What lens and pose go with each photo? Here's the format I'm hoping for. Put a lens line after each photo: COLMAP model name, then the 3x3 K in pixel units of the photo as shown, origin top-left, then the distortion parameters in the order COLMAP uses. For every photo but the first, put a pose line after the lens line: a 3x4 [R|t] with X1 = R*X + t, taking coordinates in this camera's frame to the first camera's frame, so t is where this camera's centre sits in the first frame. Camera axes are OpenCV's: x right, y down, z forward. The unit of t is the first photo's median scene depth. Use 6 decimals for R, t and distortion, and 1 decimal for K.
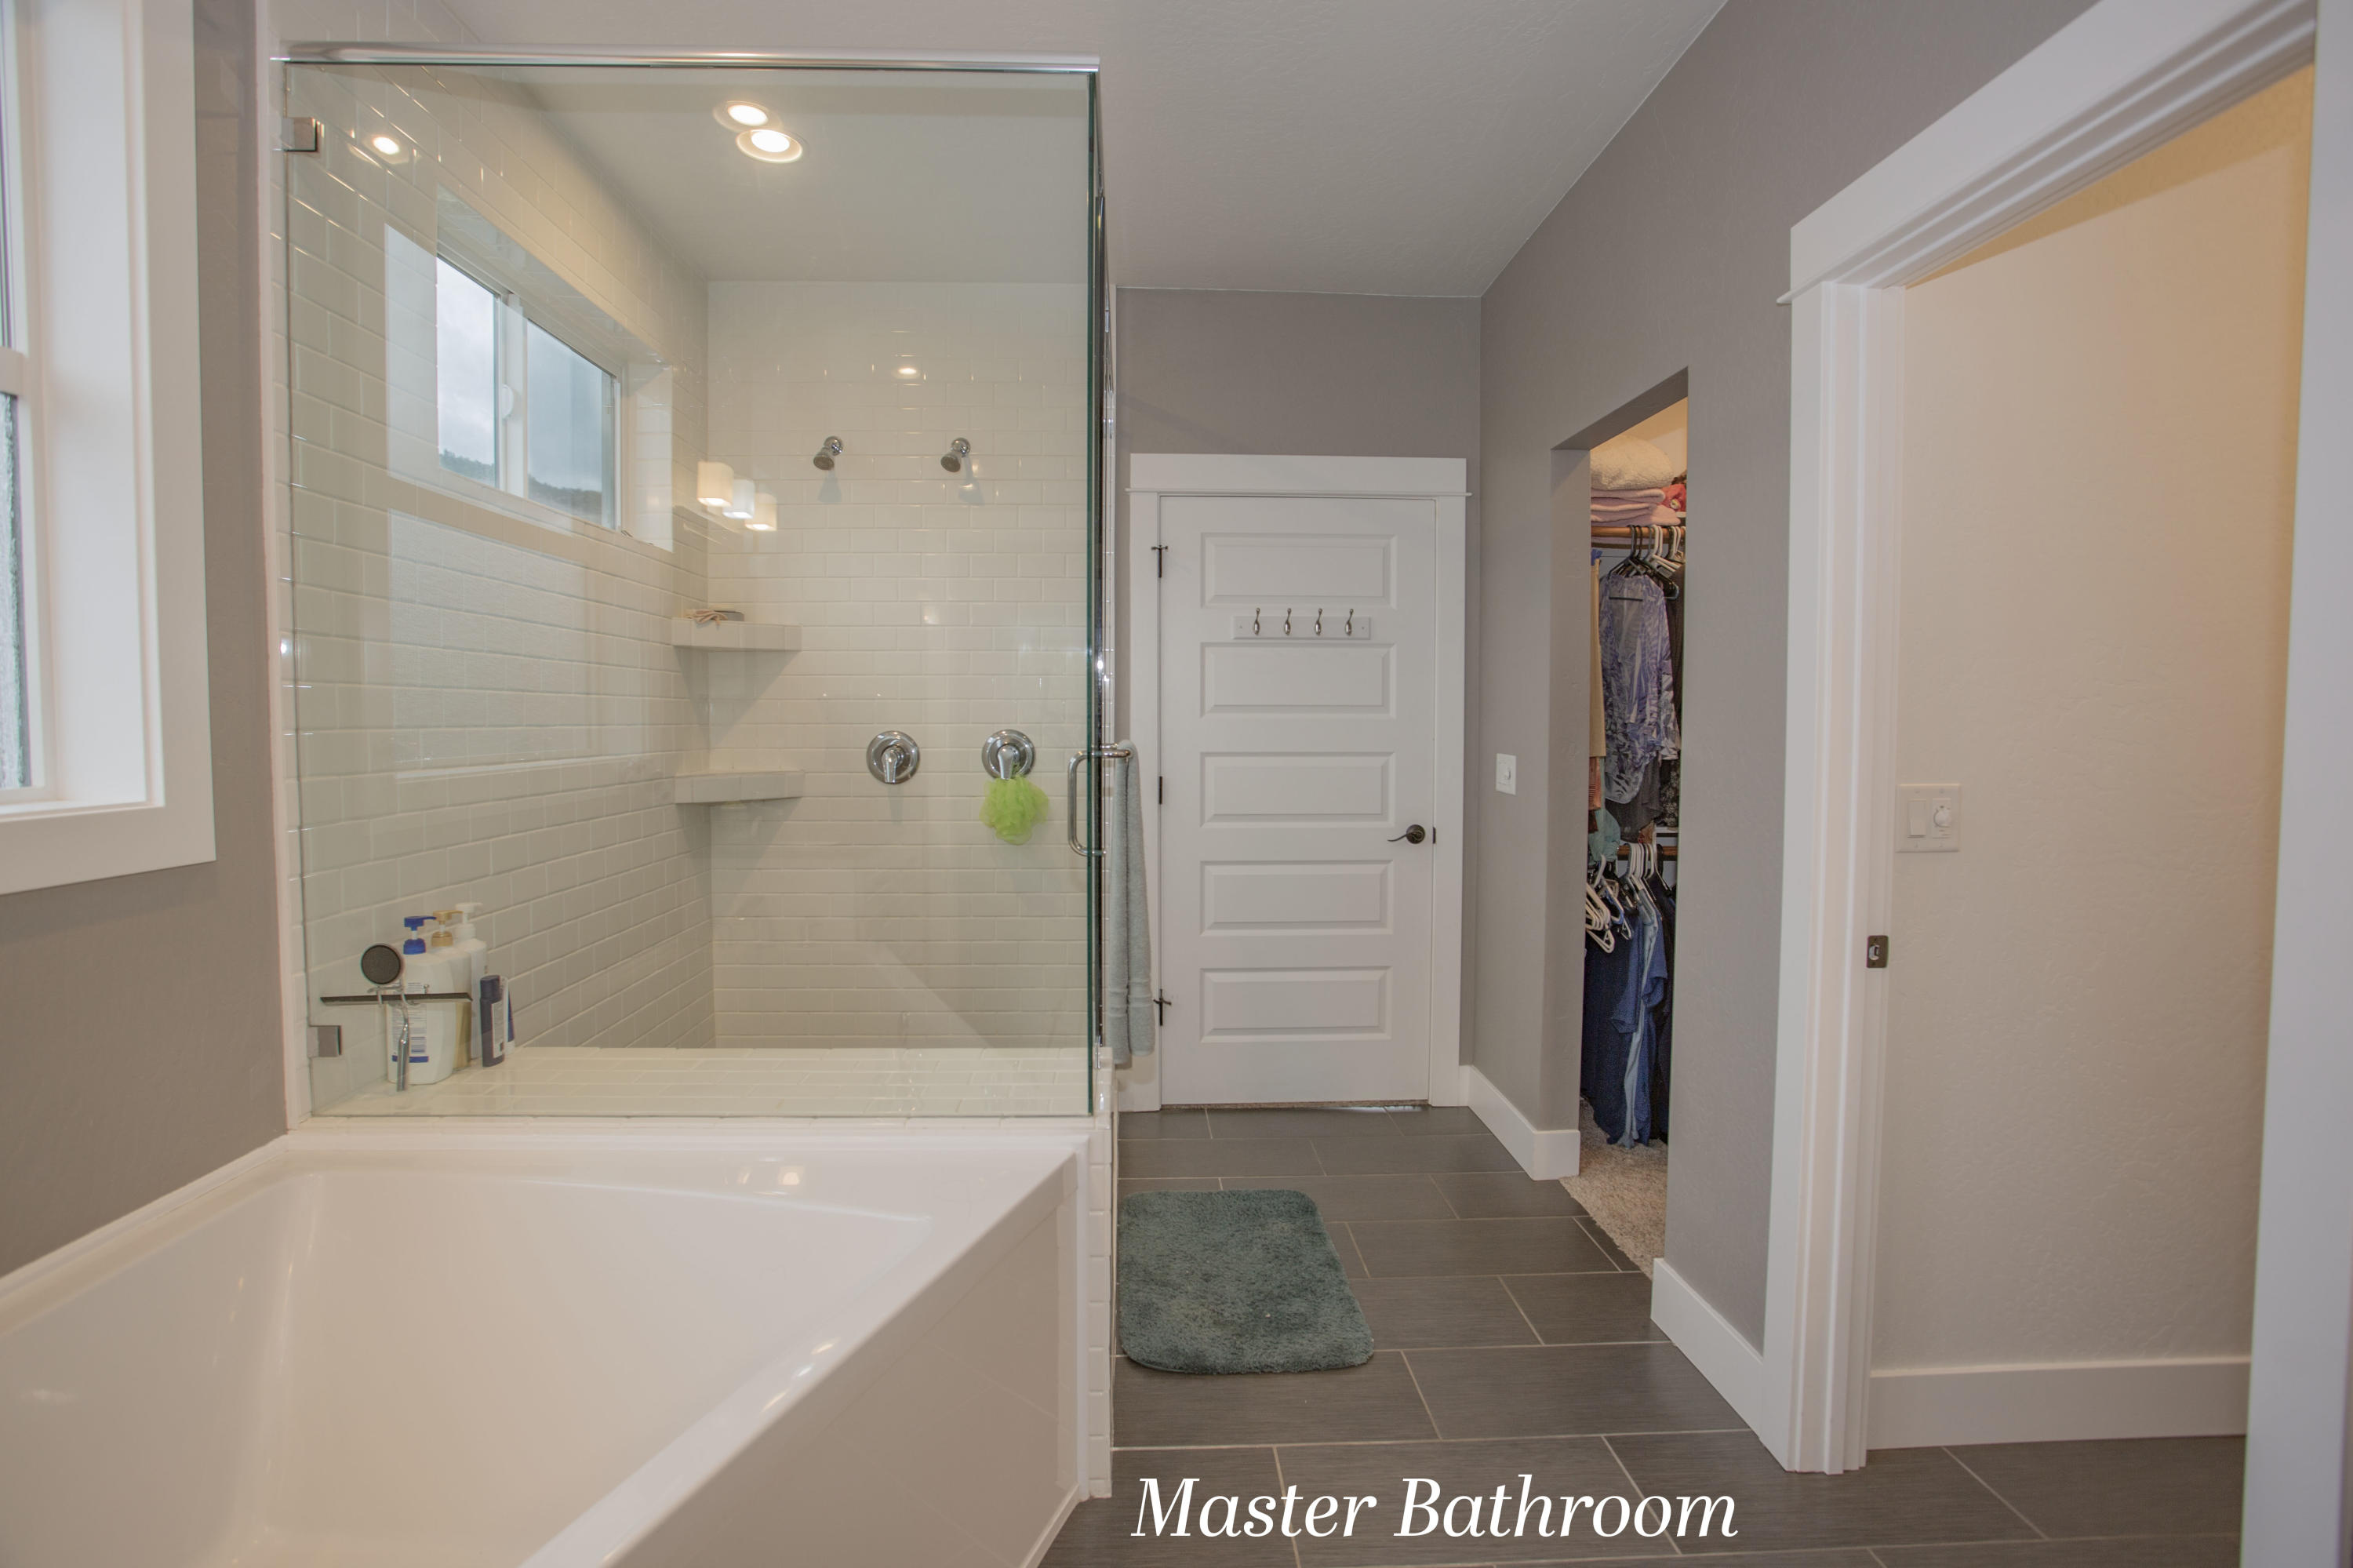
lens RADIAL K [[1134.0, 0, 1170.1], [0, 1134.0, 770.1], [0, 0, 1]] dist [-0.074335, 0.035311]
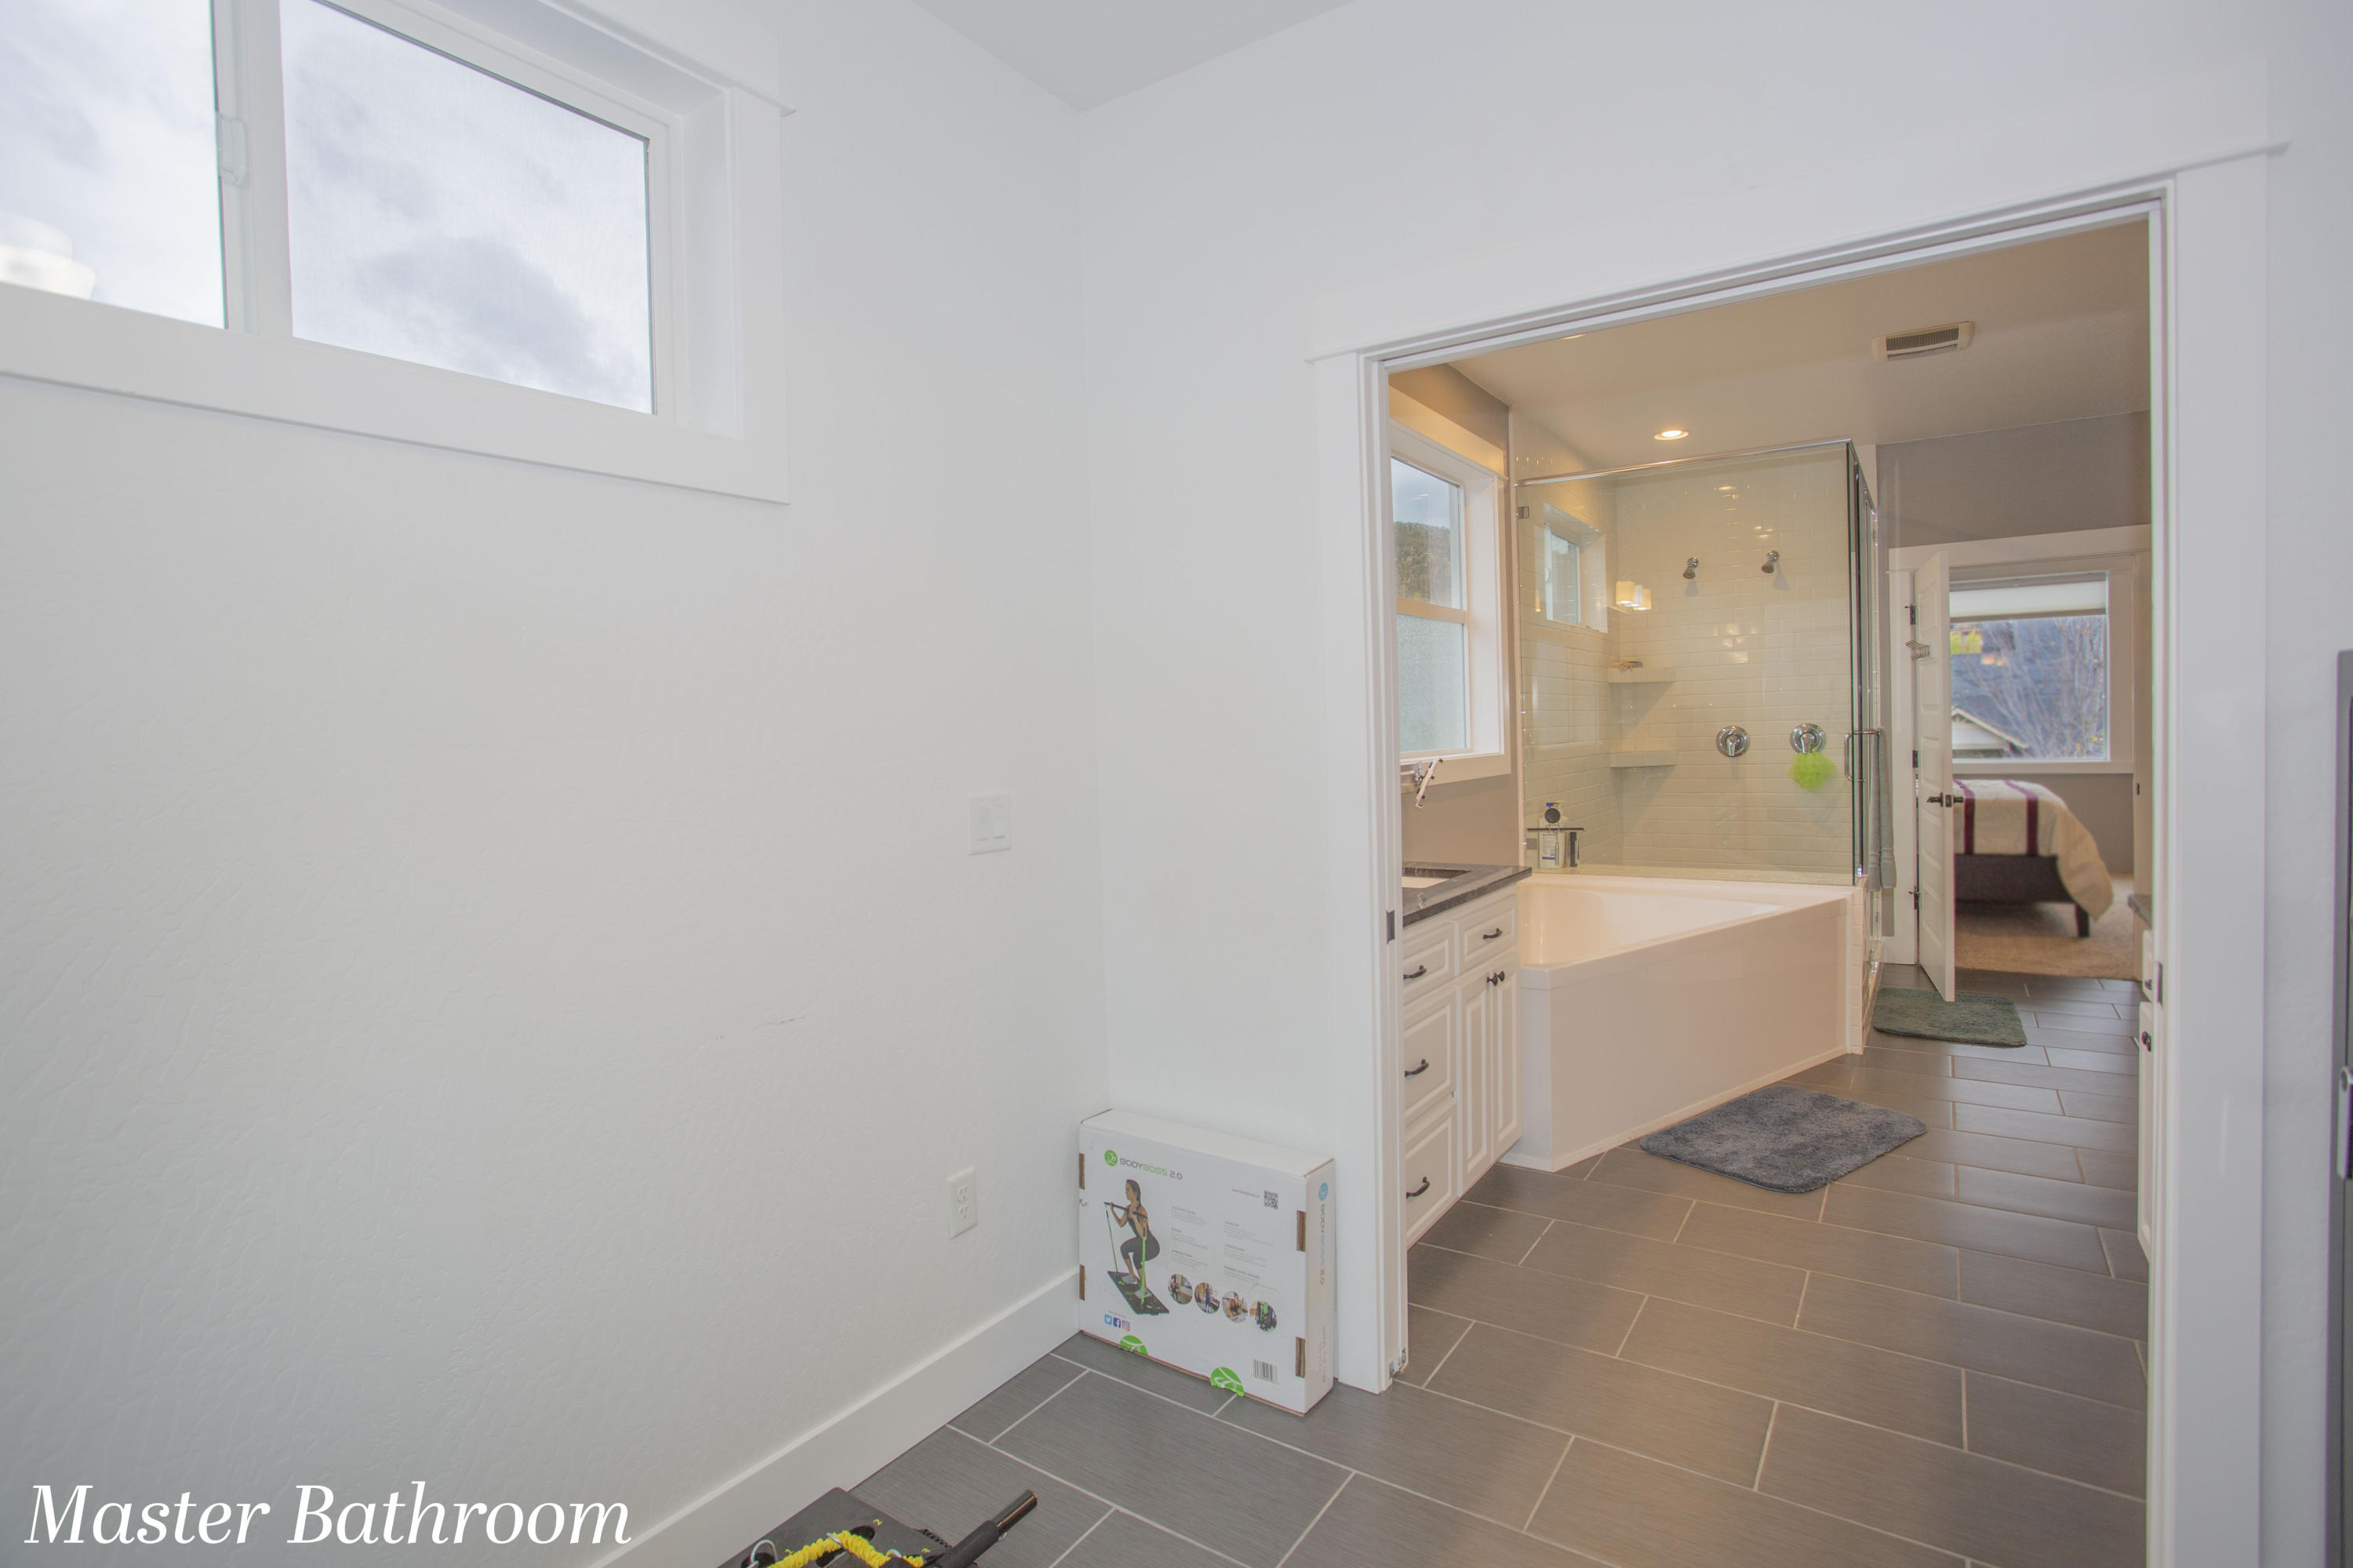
lens RADIAL K [[1134.0, 0, 1170.1], [0, 1134.0, 770.1], [0, 0, 1]] dist [-0.074335, 0.035311]
pose [[0.798473, -0.003619, -0.602019, 0.096766], [0.001084, 0.999989, -0.004574, 0.040634], [0.602029, 0.002999, 0.798468, -0.912459]]
